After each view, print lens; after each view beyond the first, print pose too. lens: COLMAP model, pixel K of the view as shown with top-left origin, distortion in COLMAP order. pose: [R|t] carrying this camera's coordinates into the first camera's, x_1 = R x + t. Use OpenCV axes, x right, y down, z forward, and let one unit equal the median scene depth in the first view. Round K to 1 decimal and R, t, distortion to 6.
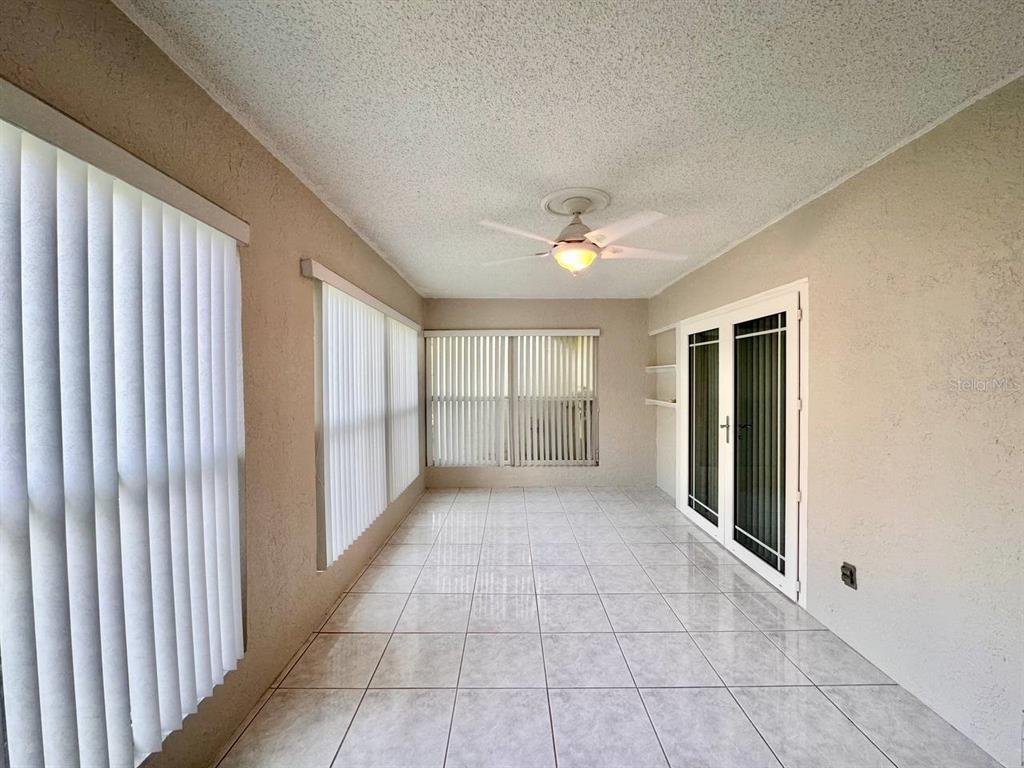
lens RADIAL K [[410.4, 0, 512.0], [0, 410.4, 384.0], [0, 0, 1]] dist [0.000032, -0.000090]
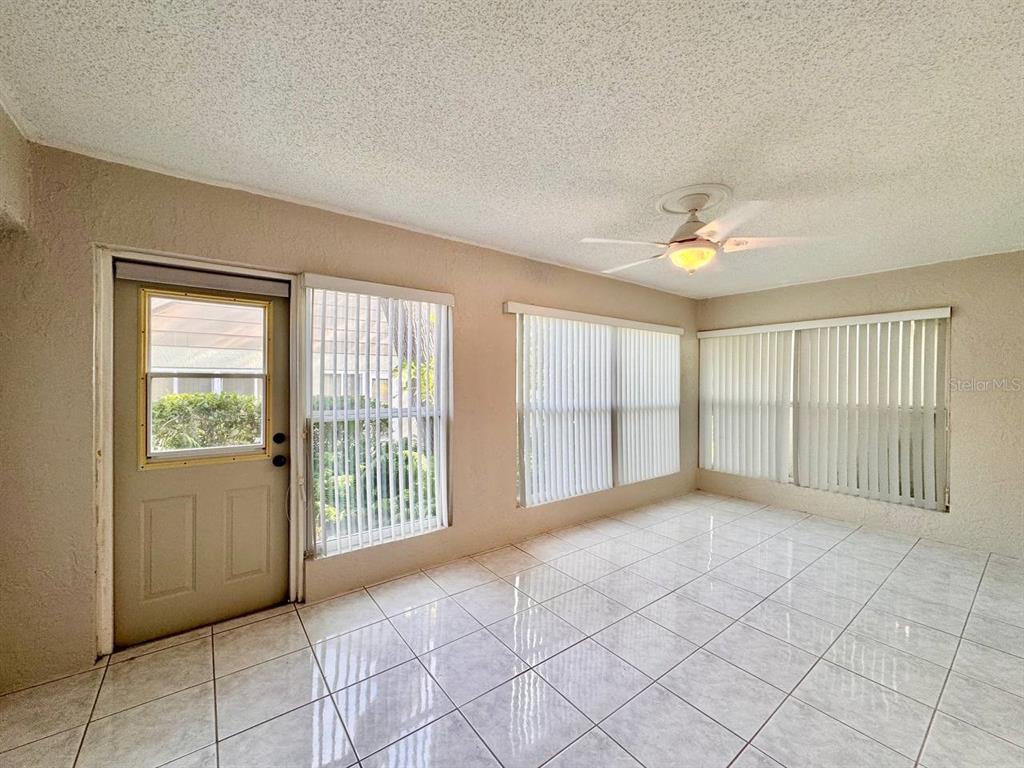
lens RADIAL K [[410.4, 0, 512.0], [0, 410.4, 384.0], [0, 0, 1]] dist [0.000032, -0.000090]
pose [[0.601275, 0.013366, -0.798930, 0.343353], [-0.017729, 0.999837, 0.003385, 0.001583], [0.798845, 0.012128, 0.601414, 0.035665]]
